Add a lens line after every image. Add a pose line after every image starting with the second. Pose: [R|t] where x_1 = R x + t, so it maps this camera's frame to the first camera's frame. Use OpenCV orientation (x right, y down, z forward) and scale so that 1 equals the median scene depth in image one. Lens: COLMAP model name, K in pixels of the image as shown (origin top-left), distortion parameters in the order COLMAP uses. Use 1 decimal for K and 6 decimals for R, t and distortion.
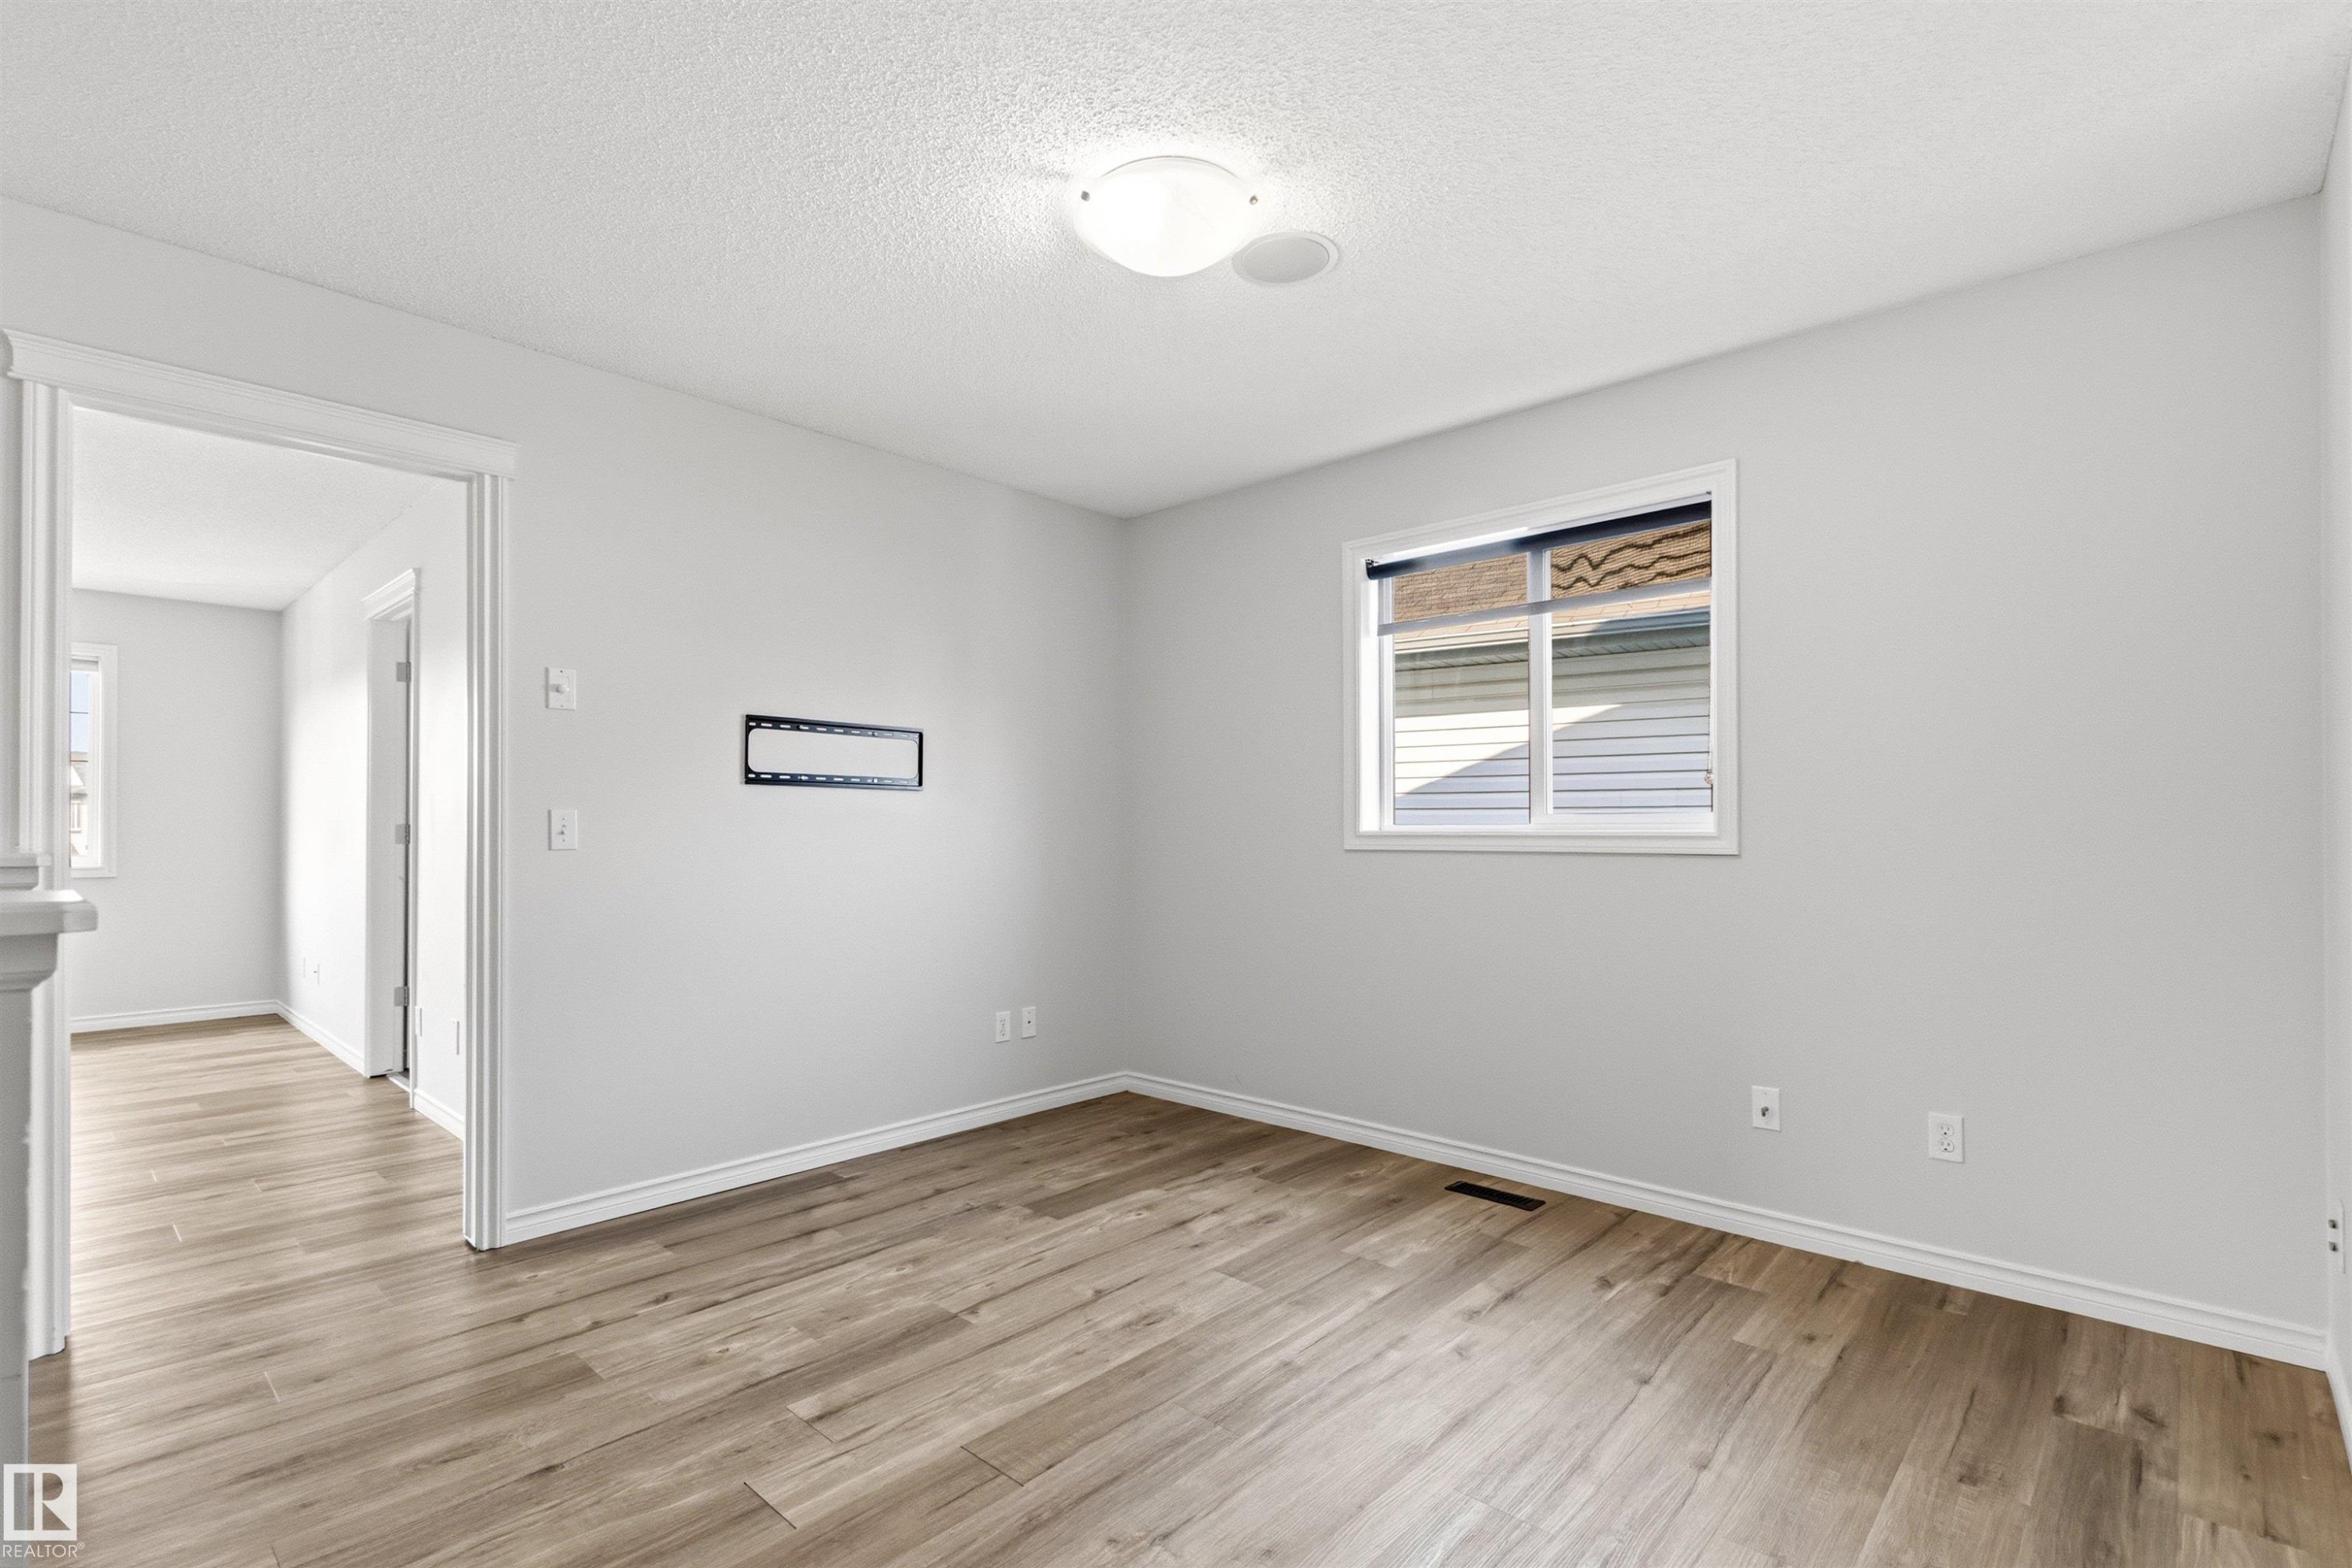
lens RADIAL K [[1089.8, 0, 1171.0], [0, 1089.8, 786.6], [0, 0, 1]] dist [-0.000252, -0.000332]
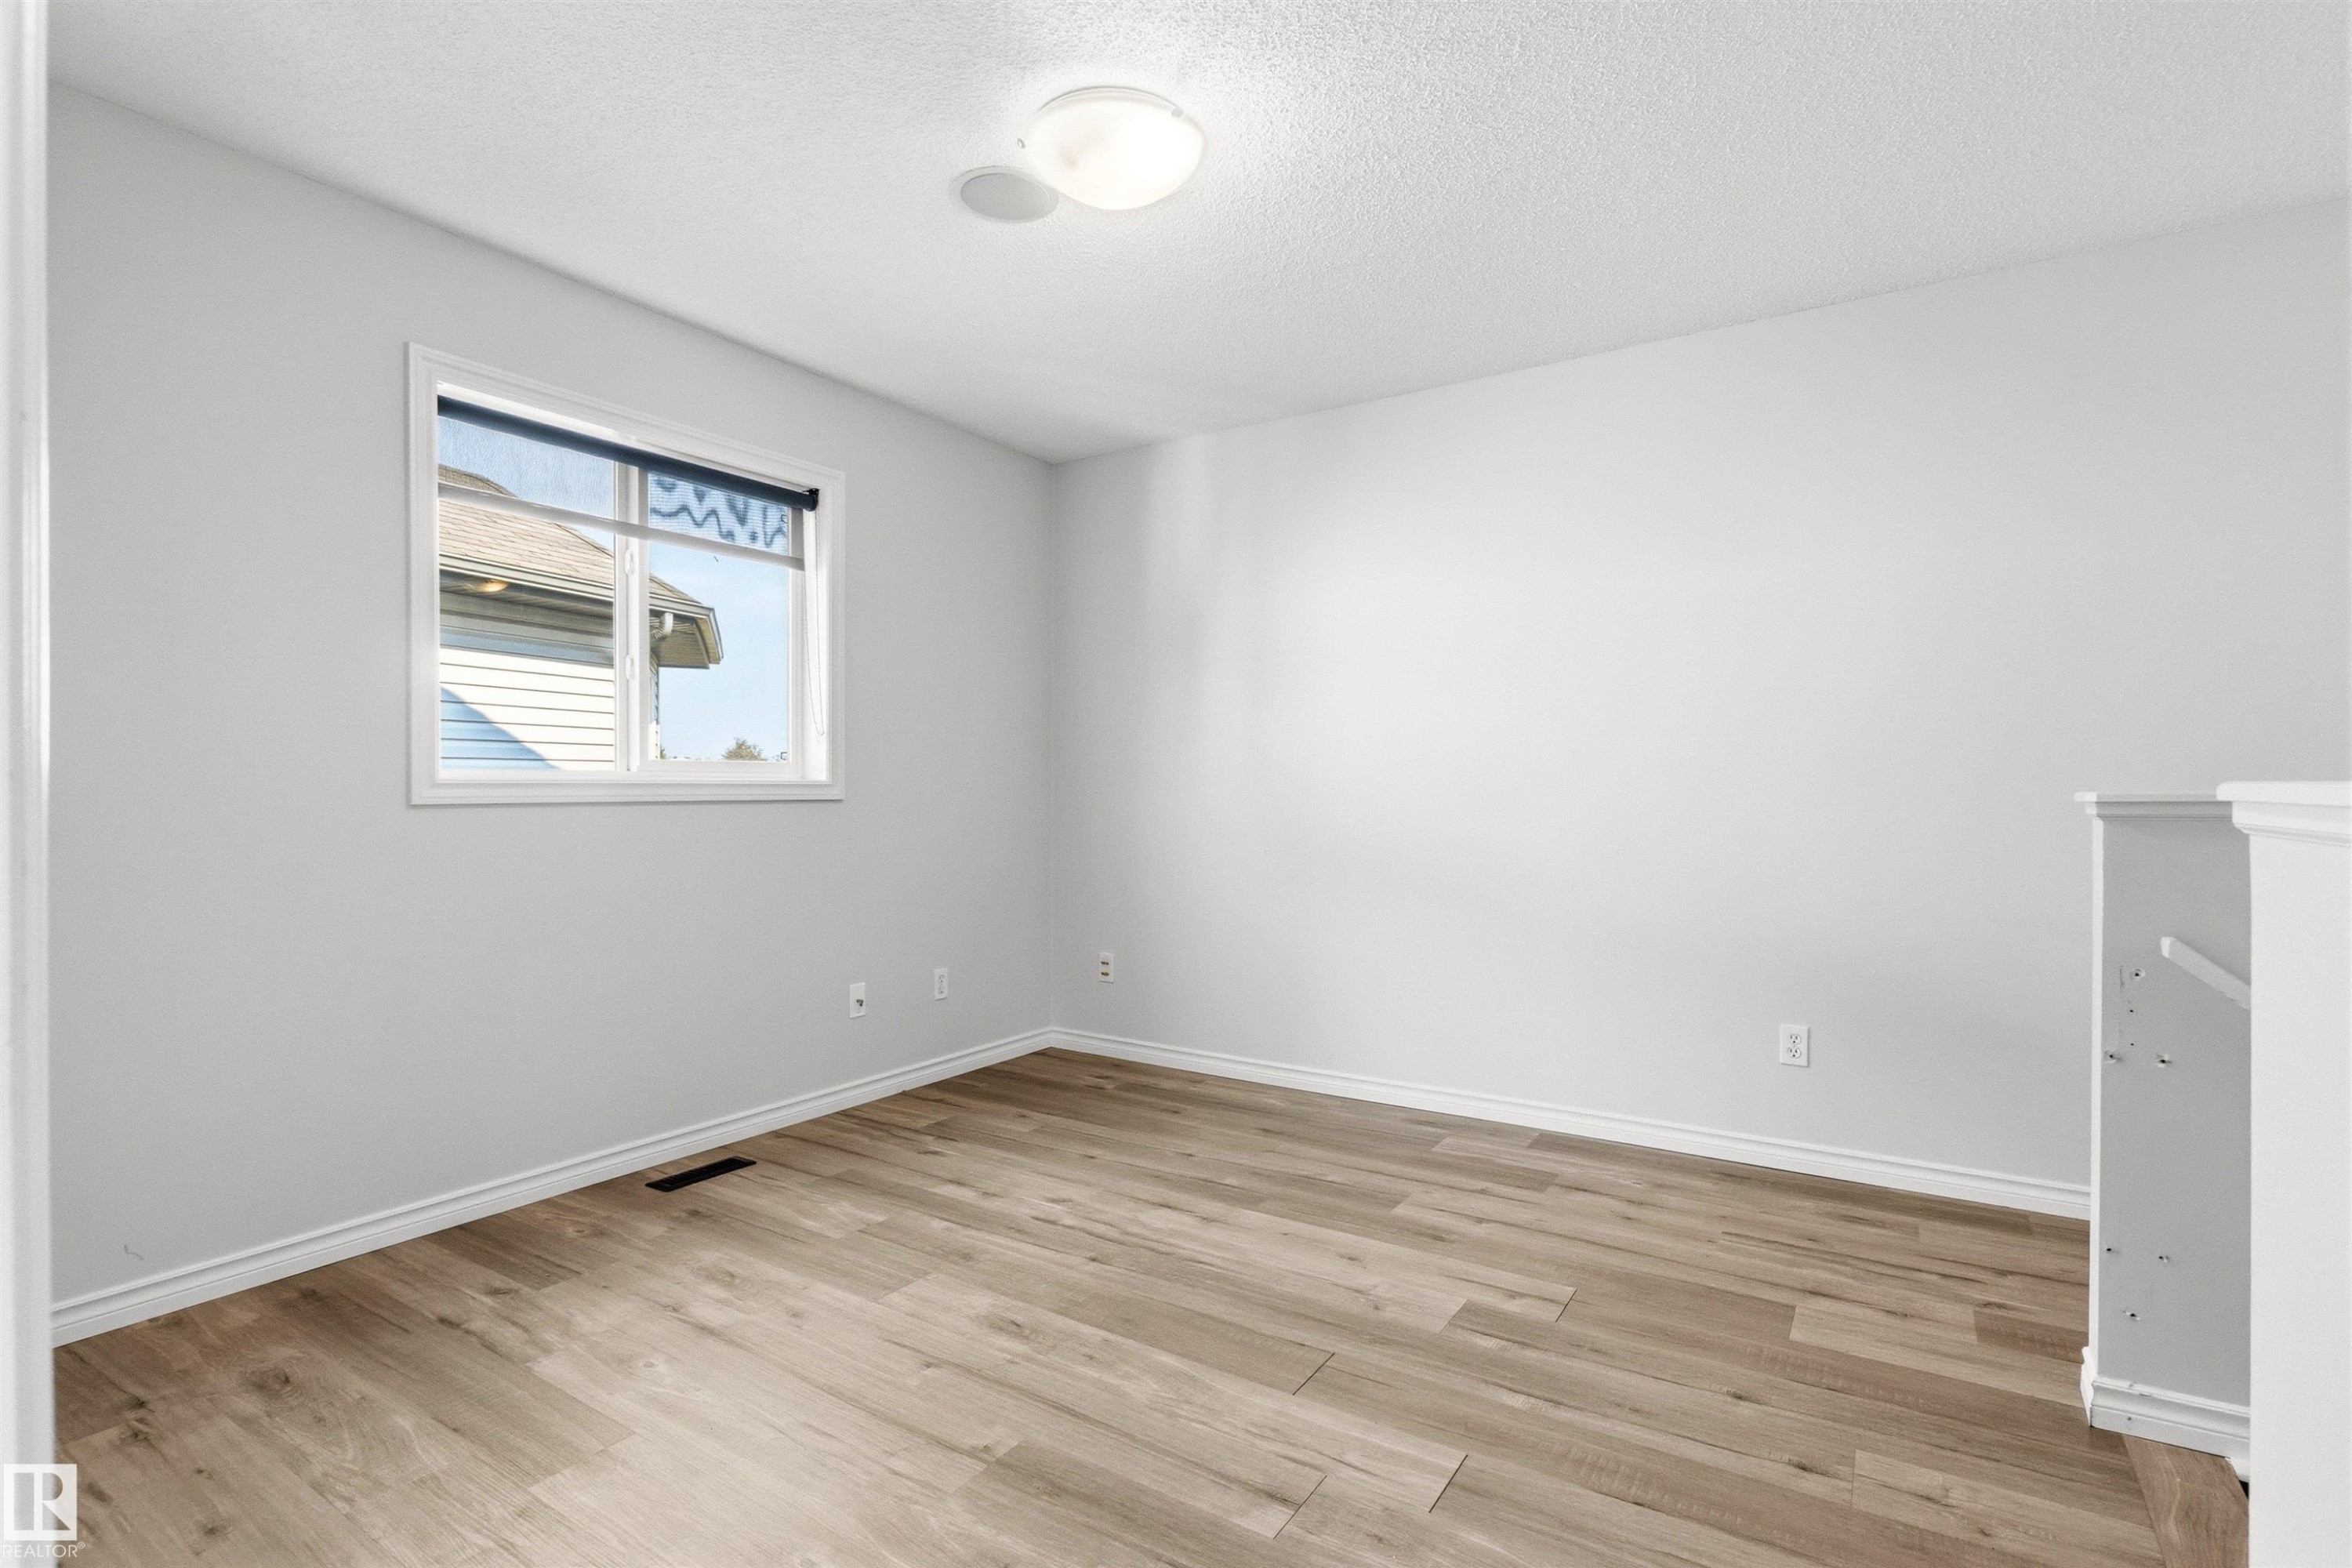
lens RADIAL K [[1116.4, 0, 1173.3], [0, 1116.4, 776.8], [0, 0, 1]] dist [0.004414, 0.000159]
pose [[-0.165747, 0.007349, 0.986141, -0.816242], [-0.037775, 0.999191, -0.013795, 0.043530], [-0.985445, -0.039538, -0.165335, 0.898394]]
